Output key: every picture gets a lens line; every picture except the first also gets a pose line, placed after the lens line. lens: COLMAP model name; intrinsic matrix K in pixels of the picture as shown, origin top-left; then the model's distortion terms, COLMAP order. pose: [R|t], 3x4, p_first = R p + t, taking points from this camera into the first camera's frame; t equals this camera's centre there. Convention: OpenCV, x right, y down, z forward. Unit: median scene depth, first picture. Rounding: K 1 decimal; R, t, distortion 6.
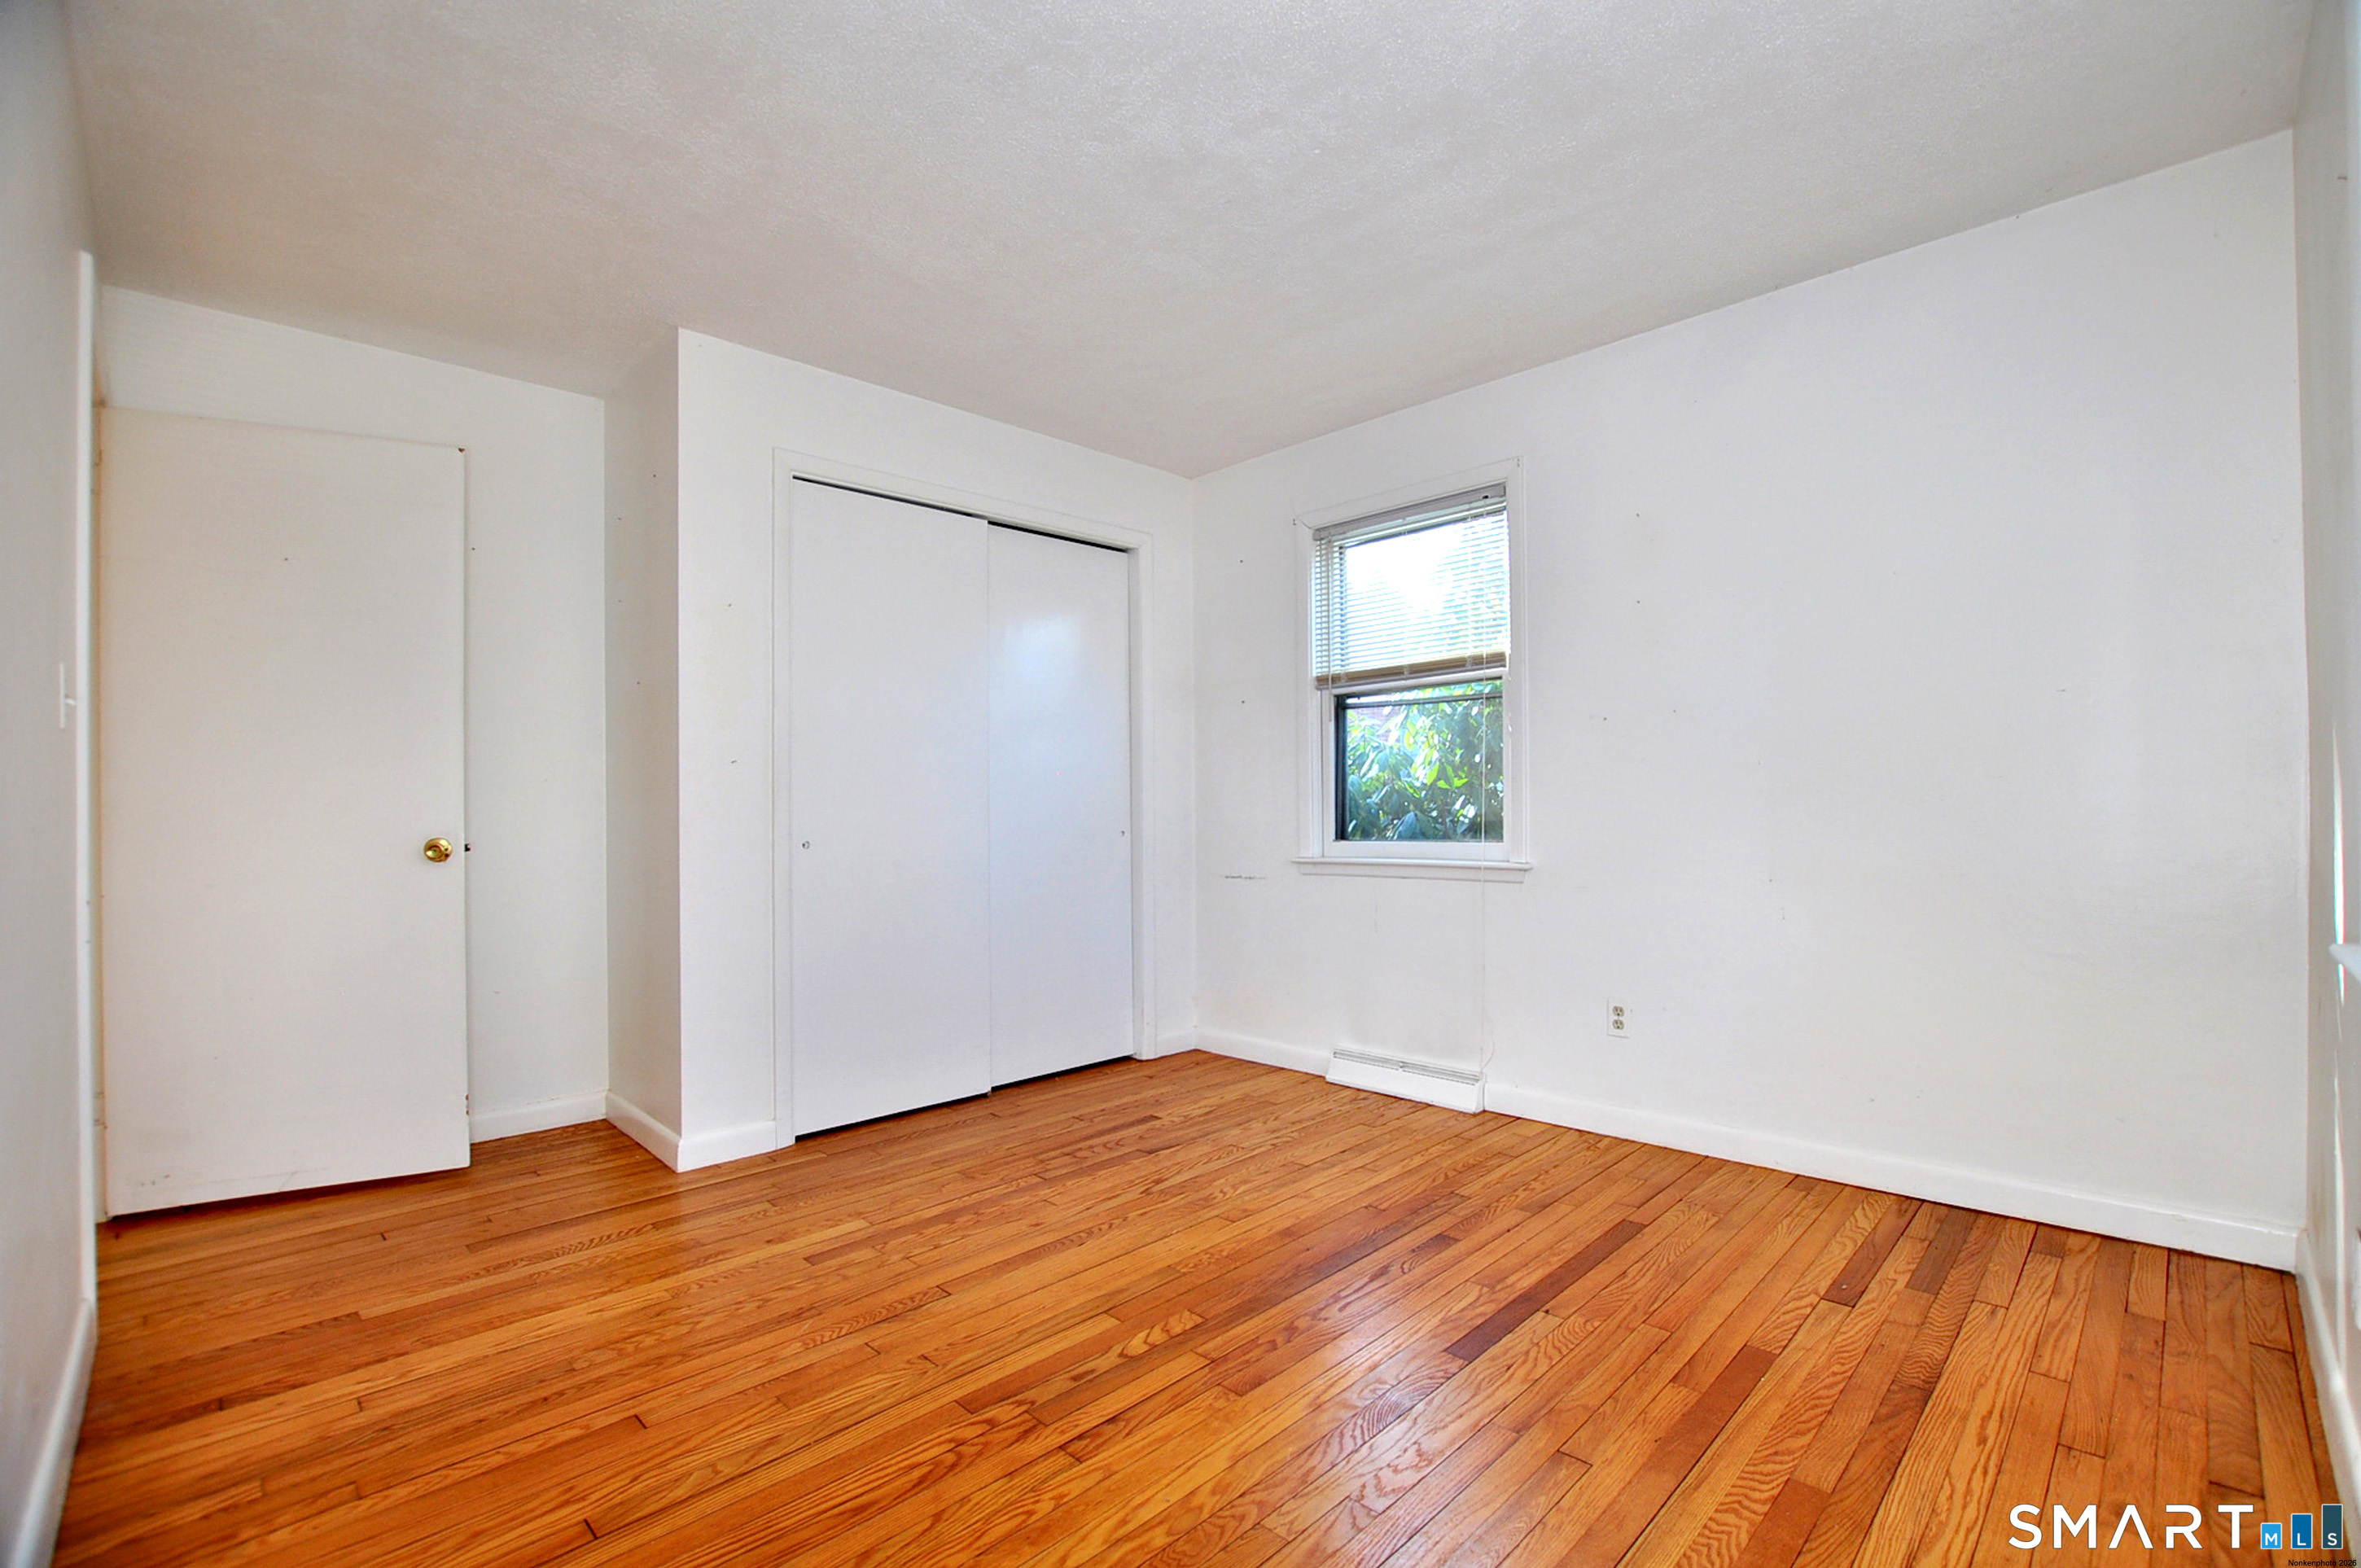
lens RADIAL K [[1020.6, 0, 1170.4], [0, 1020.6, 786.3], [0, 0, 1]] dist [-0.021240, 0.000104]
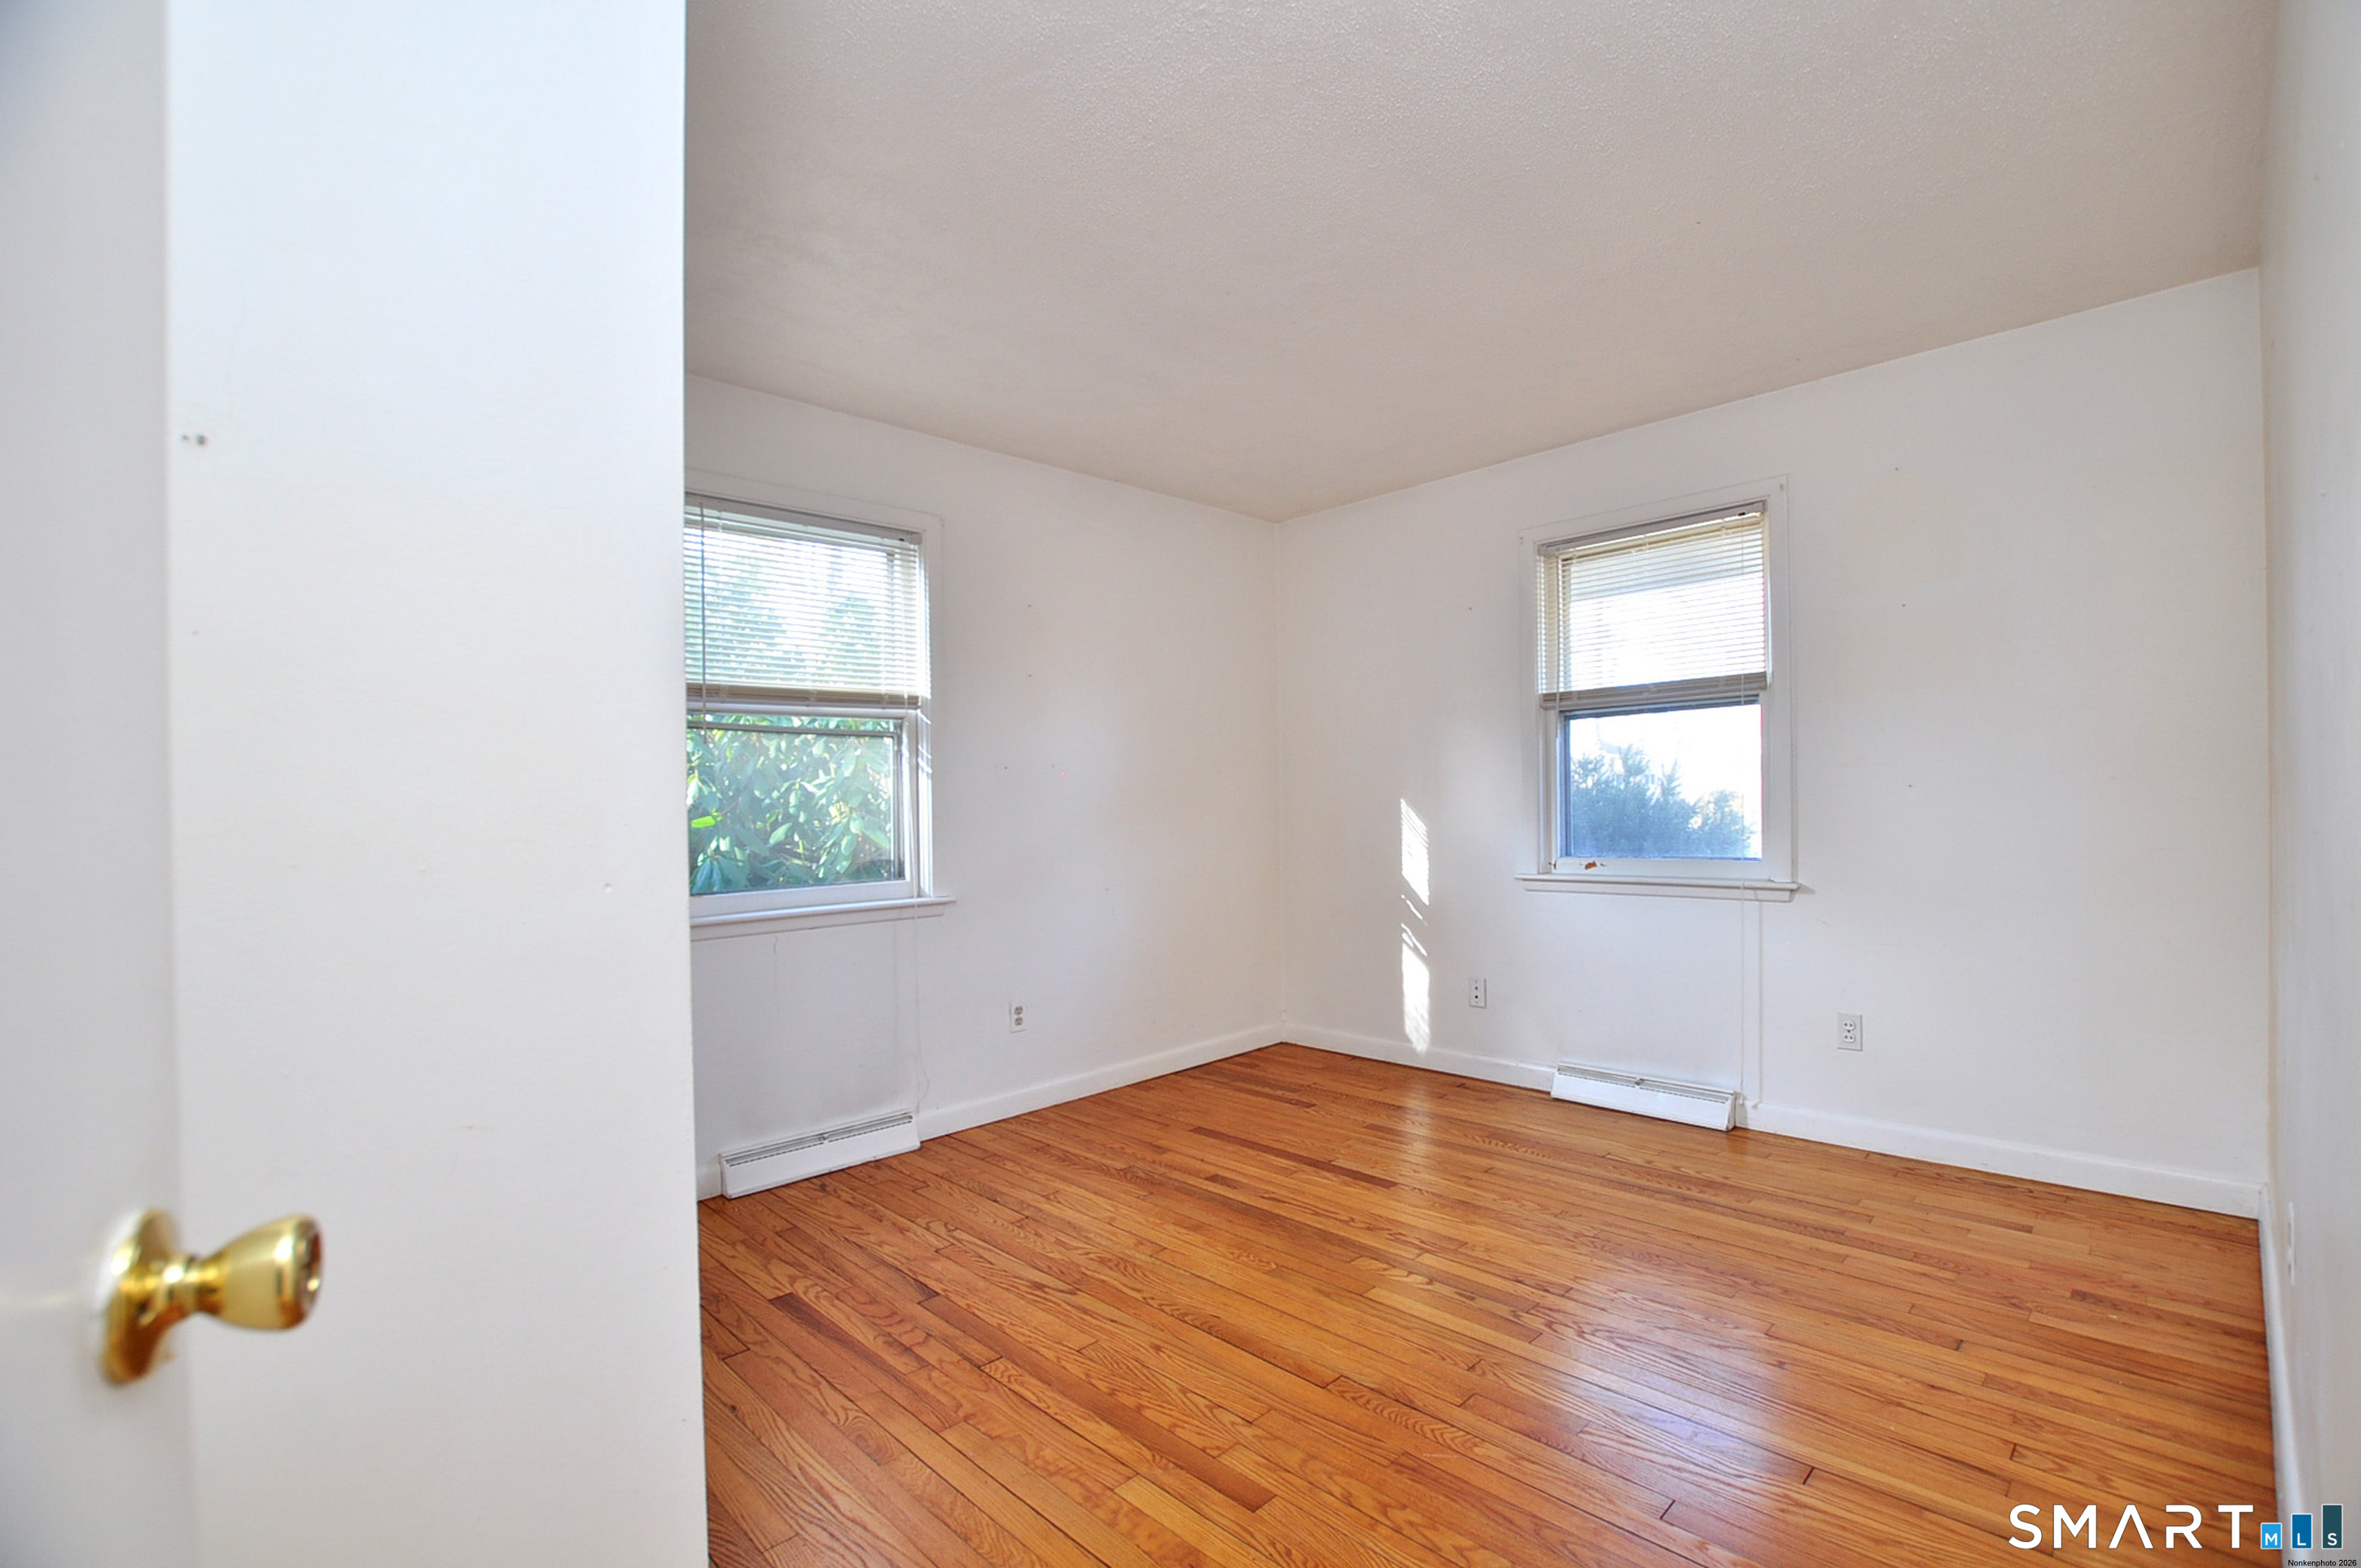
lens RADIAL K [[1043.1, 0, 1209.6], [0, 1043.1, 798.1], [0, 0, 1]] dist [-0.031240, 0.000125]
pose [[-0.009123, 0.024184, 0.999666, -0.945743], [0.002019, 0.999706, -0.024167, -0.001498], [-0.999956, 0.001797, -0.009169, 0.914549]]
